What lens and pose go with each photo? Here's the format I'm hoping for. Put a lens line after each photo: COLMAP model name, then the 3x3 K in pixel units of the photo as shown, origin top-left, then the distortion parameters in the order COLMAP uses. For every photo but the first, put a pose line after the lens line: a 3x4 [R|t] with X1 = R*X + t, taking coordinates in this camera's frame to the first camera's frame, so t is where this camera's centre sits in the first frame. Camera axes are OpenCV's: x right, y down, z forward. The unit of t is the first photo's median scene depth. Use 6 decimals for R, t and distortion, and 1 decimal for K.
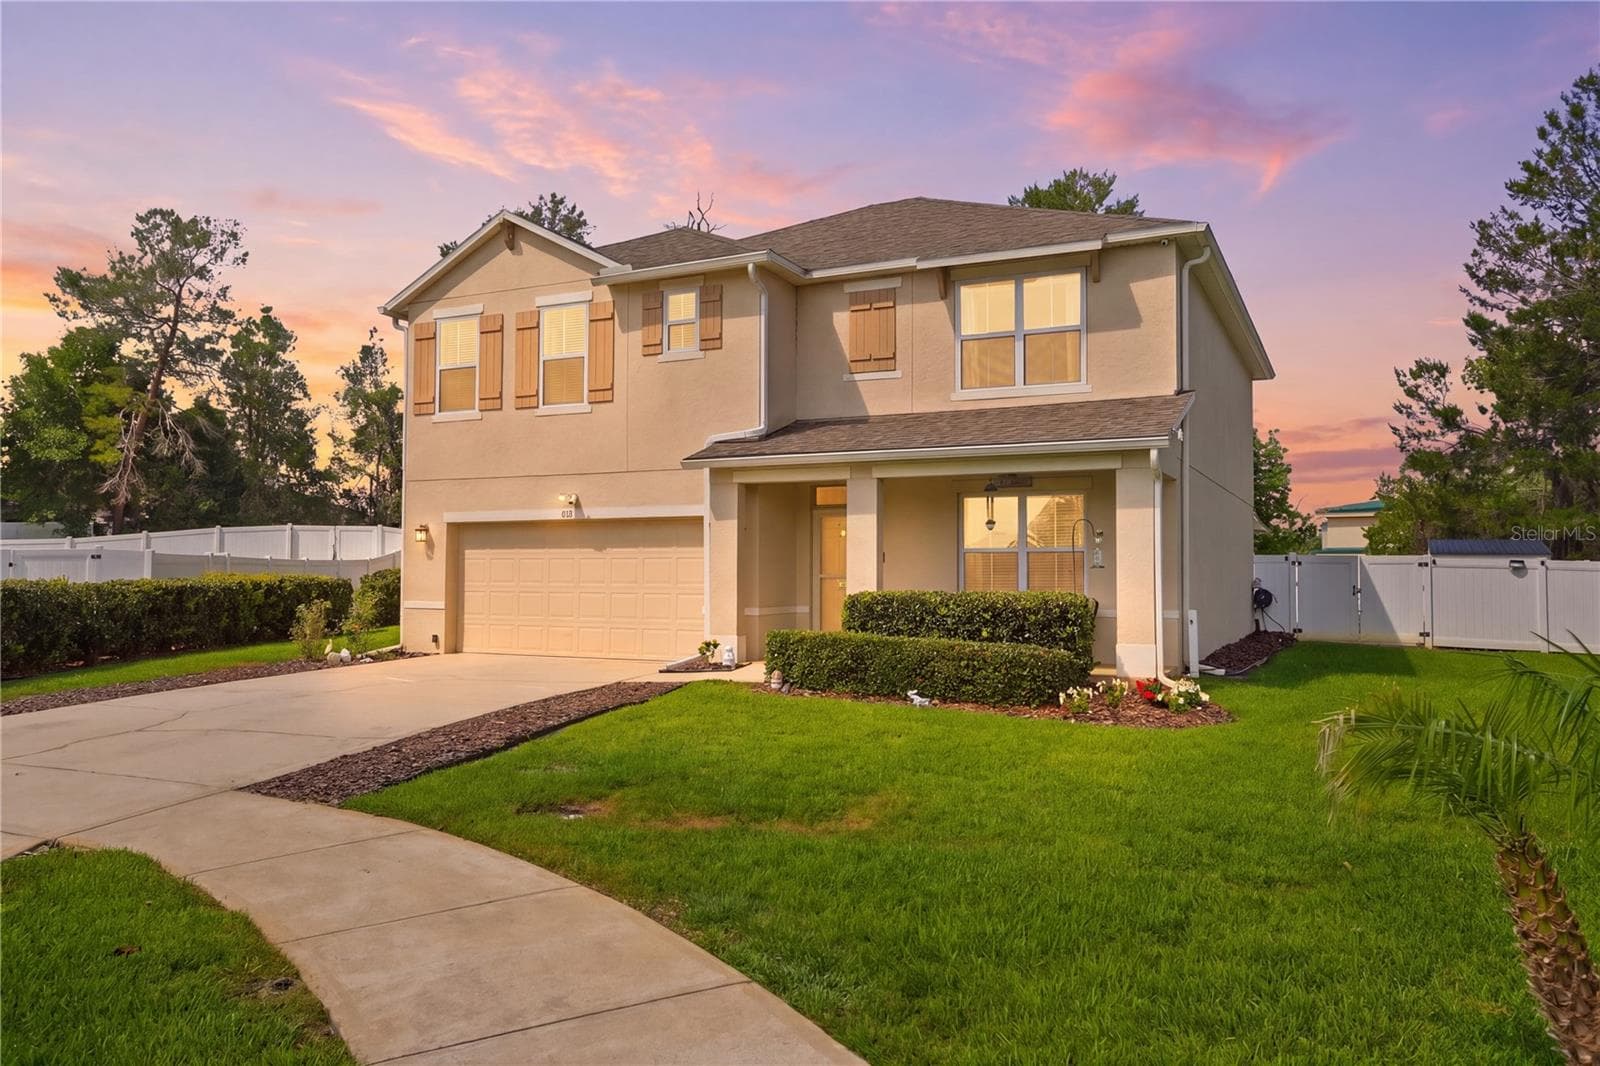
lens RADIAL K [[1088.3, 0, 801.7], [0, 1088.3, 546.1], [0, 0, 1]] dist [0.003997, 0.001144]
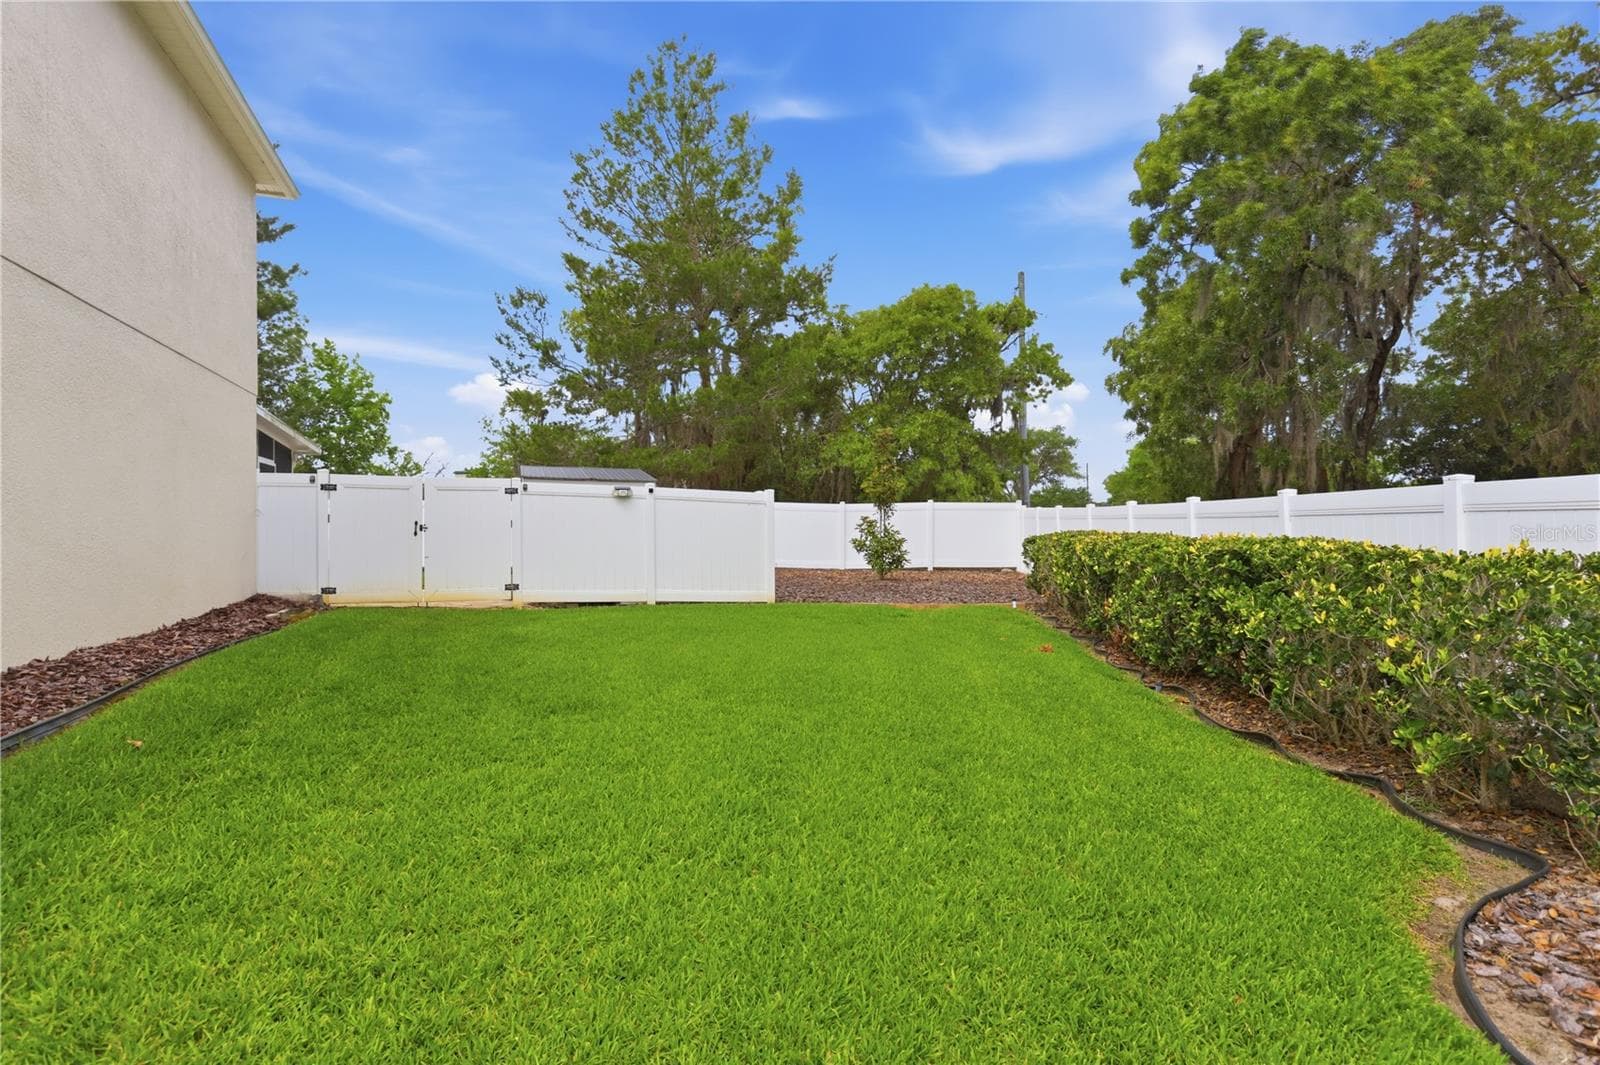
lens RADIAL K [[707.4, 0, 798.3], [0, 707.4, 528.4], [0, 0, 1]] dist [0.003382, 0.001041]
pose [[0.641935, -0.006880, 0.766728, 0.174666], [-0.017202, 0.999579, 0.023372, 0.014485], [-0.766566, -0.028193, 0.641546, 0.289990]]
